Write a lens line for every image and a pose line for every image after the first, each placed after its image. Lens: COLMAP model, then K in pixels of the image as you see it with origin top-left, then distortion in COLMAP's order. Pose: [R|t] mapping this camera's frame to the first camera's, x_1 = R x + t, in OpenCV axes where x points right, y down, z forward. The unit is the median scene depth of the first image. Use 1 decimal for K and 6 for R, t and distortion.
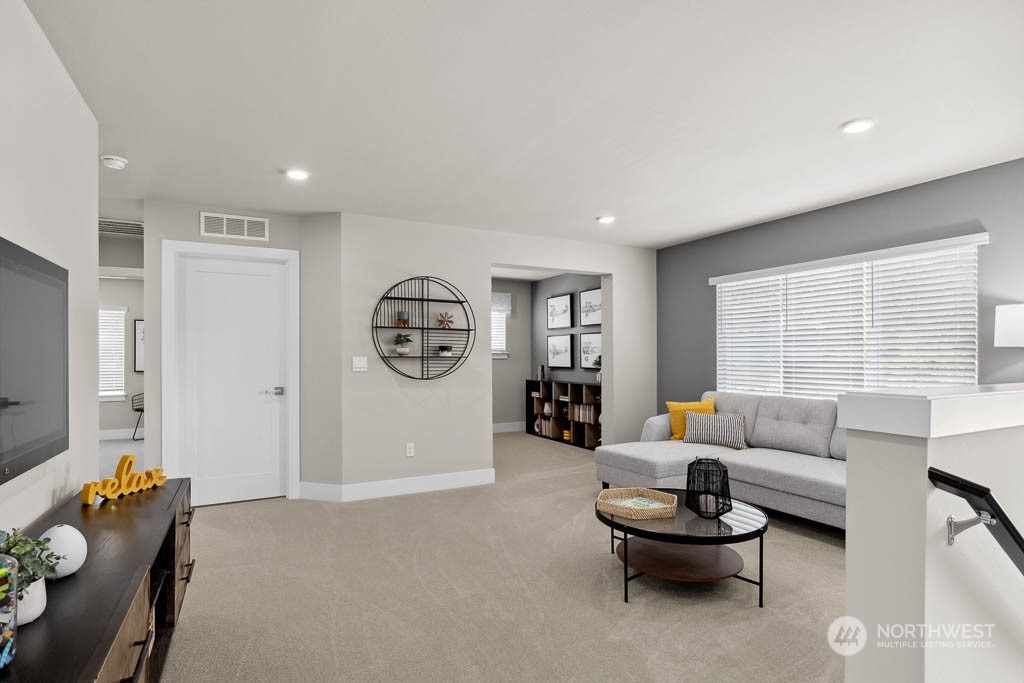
lens RADIAL K [[523.8, 0, 510.3], [0, 523.8, 343.7], [0, 0, 1]] dist [-0.003806, -0.000703]
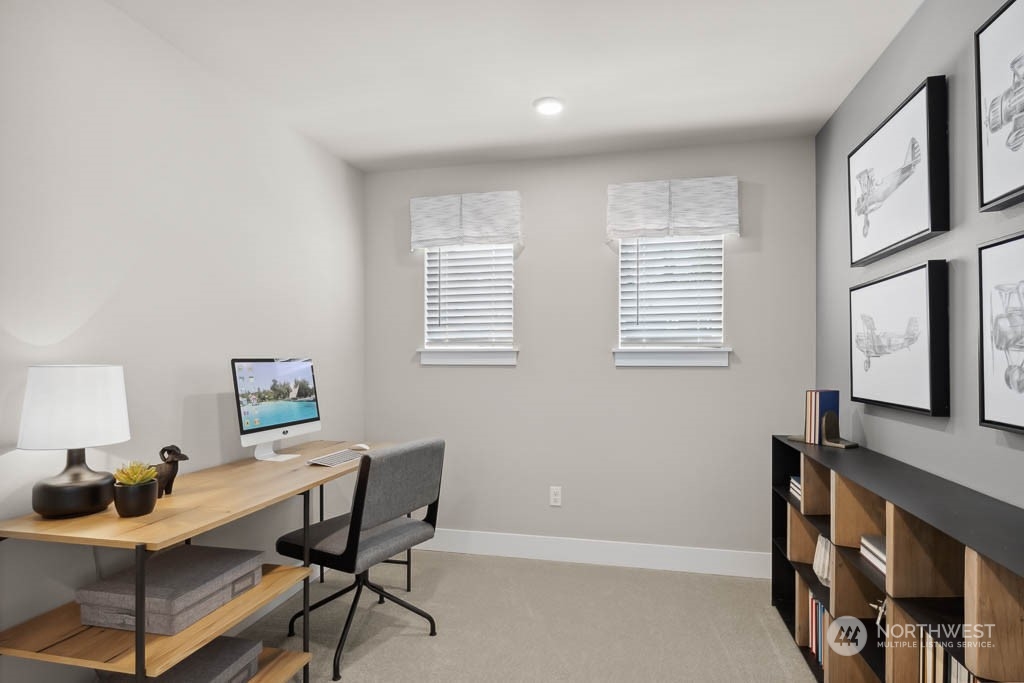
lens RADIAL K [[523.8, 0, 508.5], [0, 523.8, 350.2], [0, 0, 1]] dist [-0.003806, -0.000703]
pose [[0.748260, 0.002561, -0.663400, 0.126272], [0.004306, 0.999953, 0.008718, 0.015548], [0.663391, -0.009380, 0.748214, 0.703925]]
